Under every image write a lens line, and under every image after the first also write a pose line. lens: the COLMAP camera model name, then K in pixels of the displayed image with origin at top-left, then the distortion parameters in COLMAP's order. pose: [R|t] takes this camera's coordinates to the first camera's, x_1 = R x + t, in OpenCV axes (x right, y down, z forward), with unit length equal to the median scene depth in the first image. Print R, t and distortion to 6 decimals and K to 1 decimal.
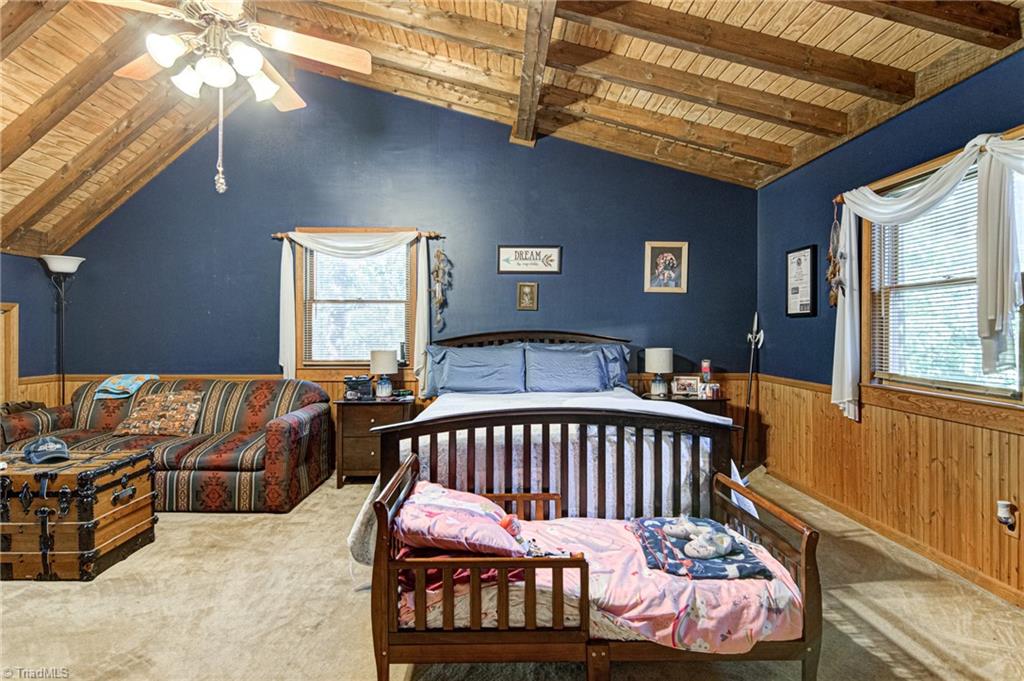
lens RADIAL K [[528.3, 0, 511.4], [0, 528.3, 333.9], [0, 0, 1]] dist [0.000069, -0.000684]
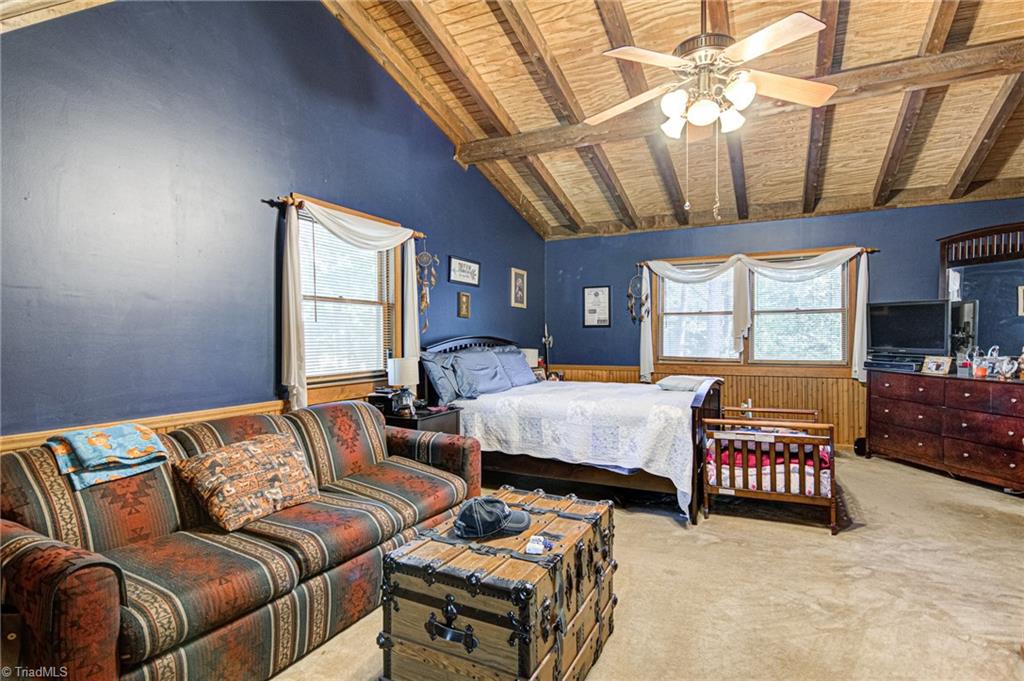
lens RADIAL K [[539.7, 0, 512.3], [0, 539.7, 325.8], [0, 0, 1]] dist [0.001502, 0.000017]
pose [[0.458042, 0.014933, 0.888805, -0.971932], [0.006219, 0.999781, -0.020002, -0.005491], [-0.888909, 0.014689, 0.457849, 0.421215]]
